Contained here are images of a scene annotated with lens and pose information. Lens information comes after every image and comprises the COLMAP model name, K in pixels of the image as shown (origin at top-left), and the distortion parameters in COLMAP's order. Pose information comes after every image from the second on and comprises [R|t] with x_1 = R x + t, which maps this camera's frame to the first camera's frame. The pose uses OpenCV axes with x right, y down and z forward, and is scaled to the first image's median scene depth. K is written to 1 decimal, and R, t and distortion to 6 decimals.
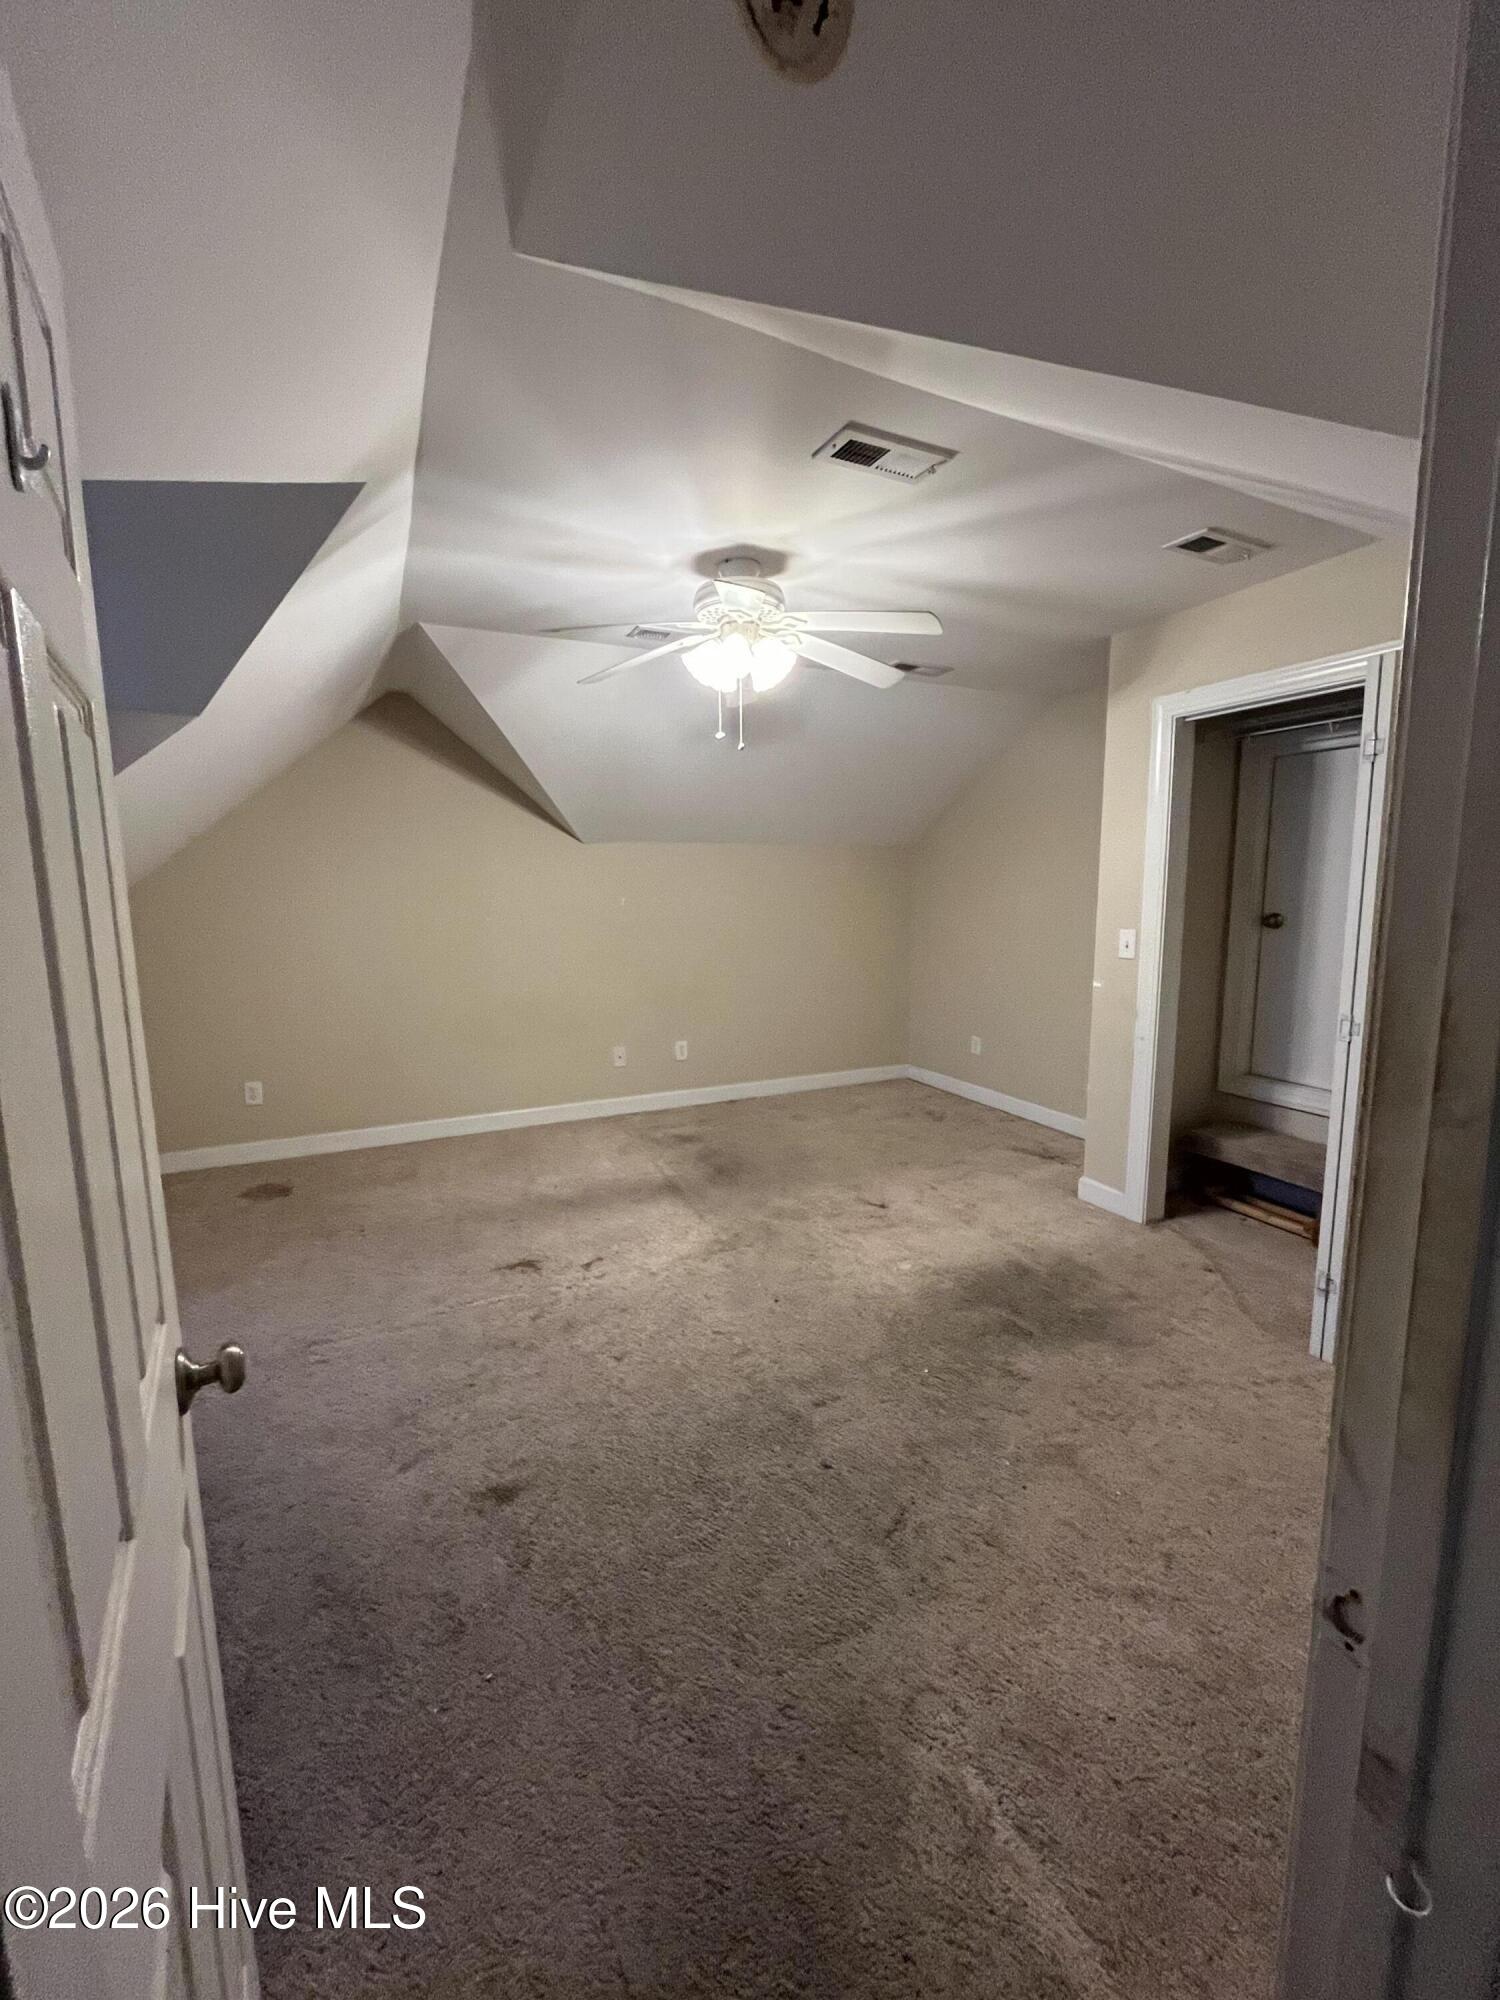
lens RADIAL K [[801.6, 0, 750.0], [0, 801.6, 1000.0], [0, 0, 1]] dist [-0.002889, -0.000514]
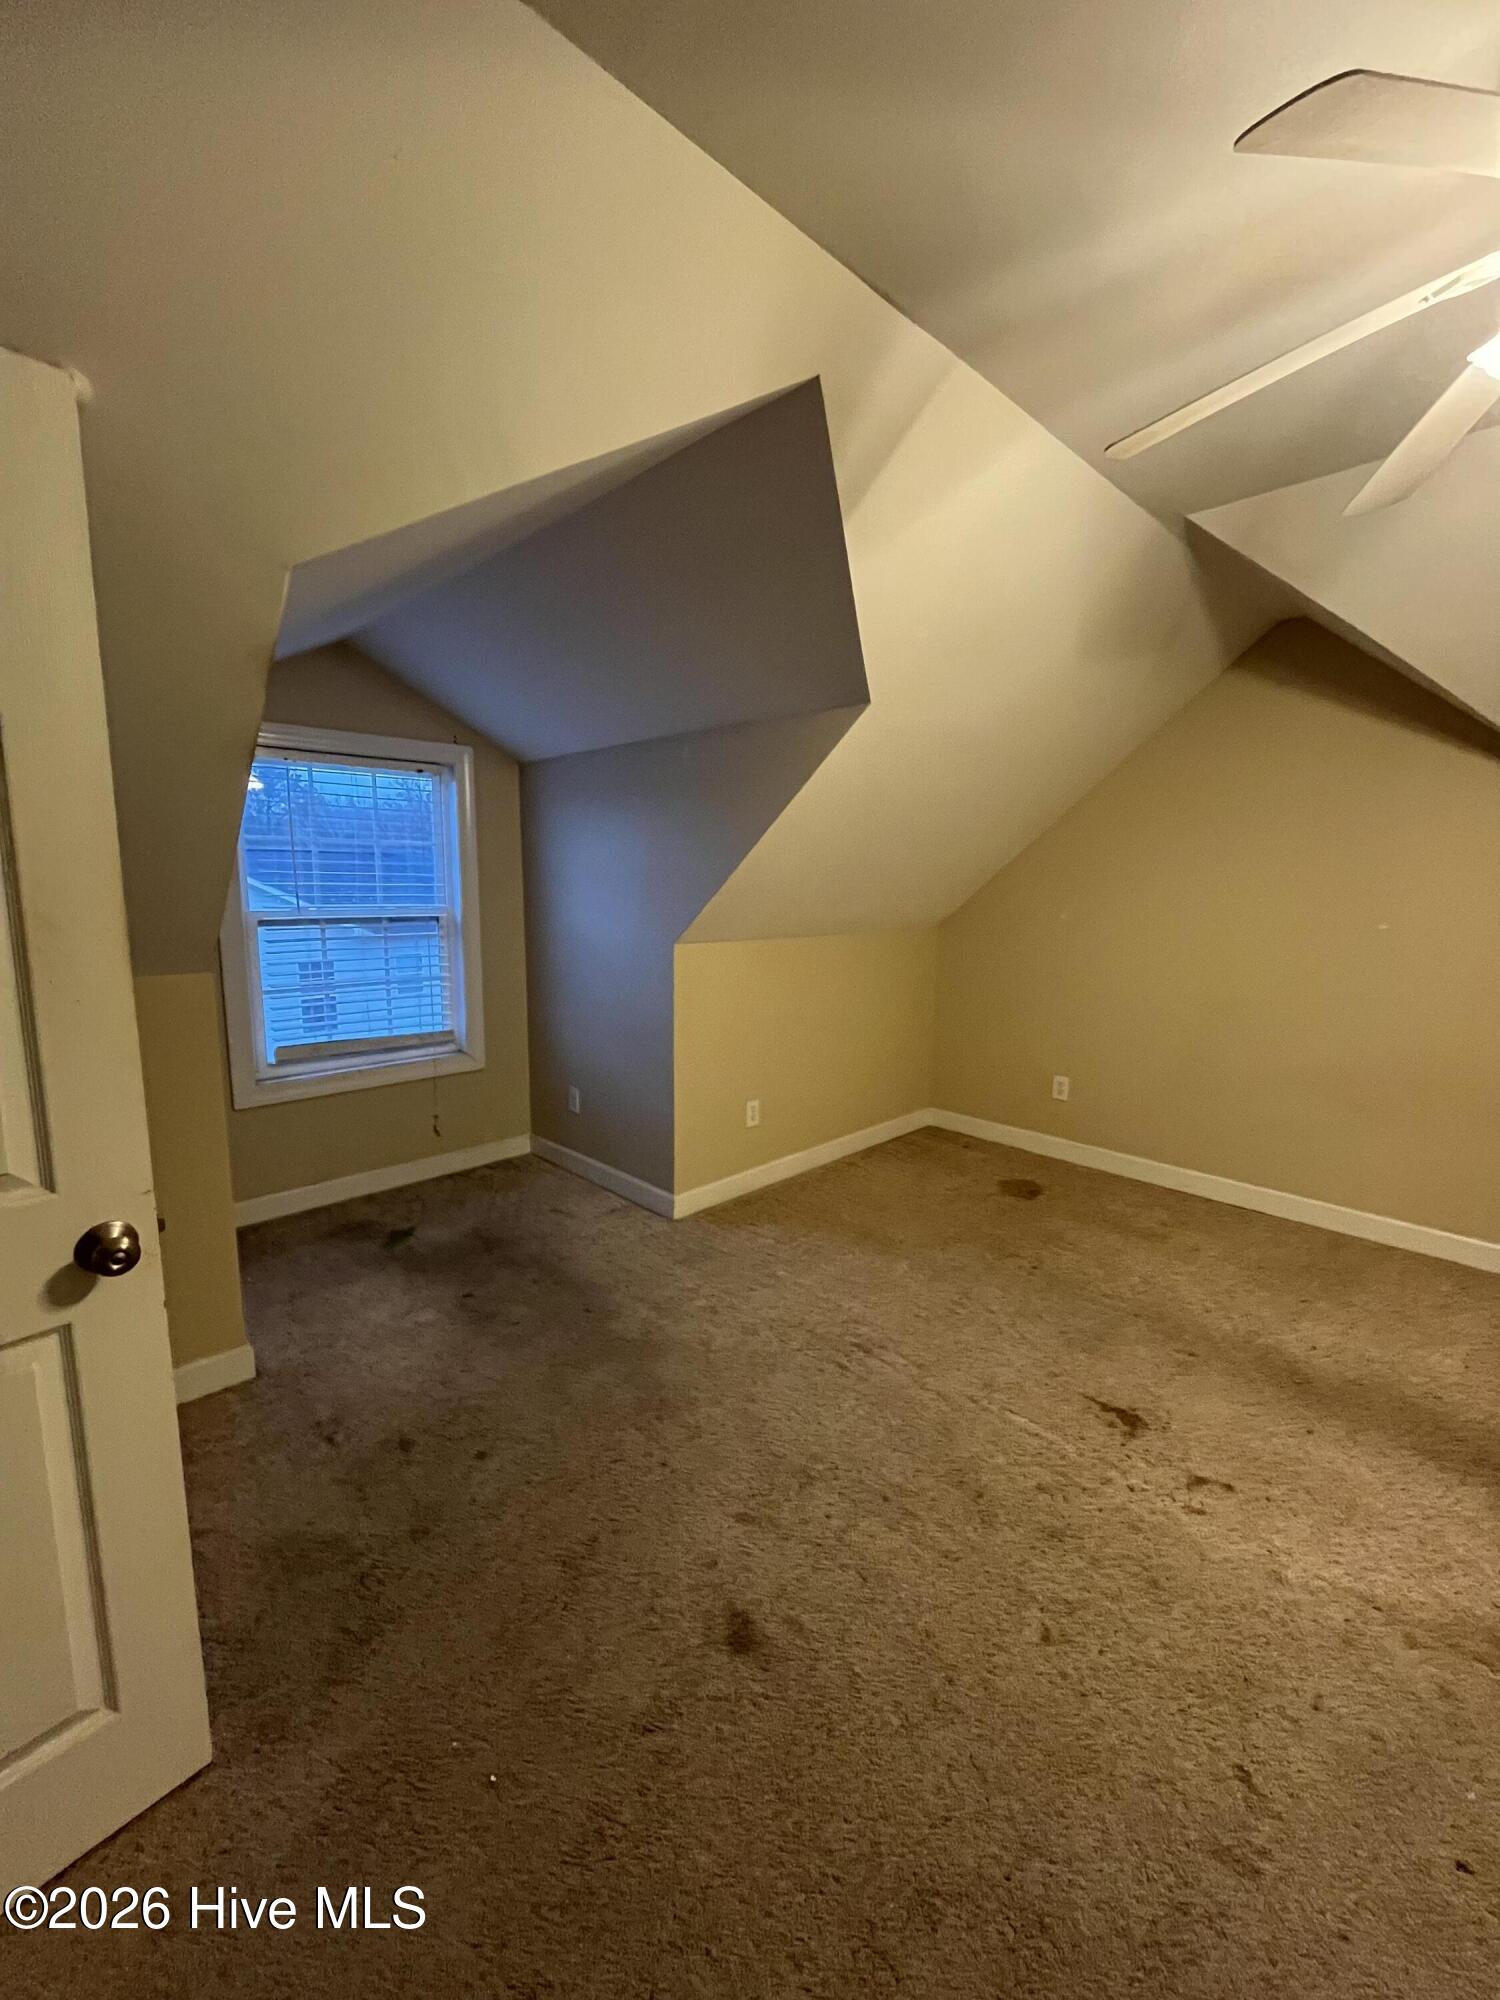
lens RADIAL K [[801.6, 0, 750.0], [0, 801.6, 1000.0], [0, 0, 1]] dist [-0.002889, -0.000514]
pose [[0.328048, 0.154040, -0.932017, 0.238597], [-0.148564, 0.982751, 0.110134, -0.065322], [0.932906, 0.102335, 0.345274, 0.475186]]
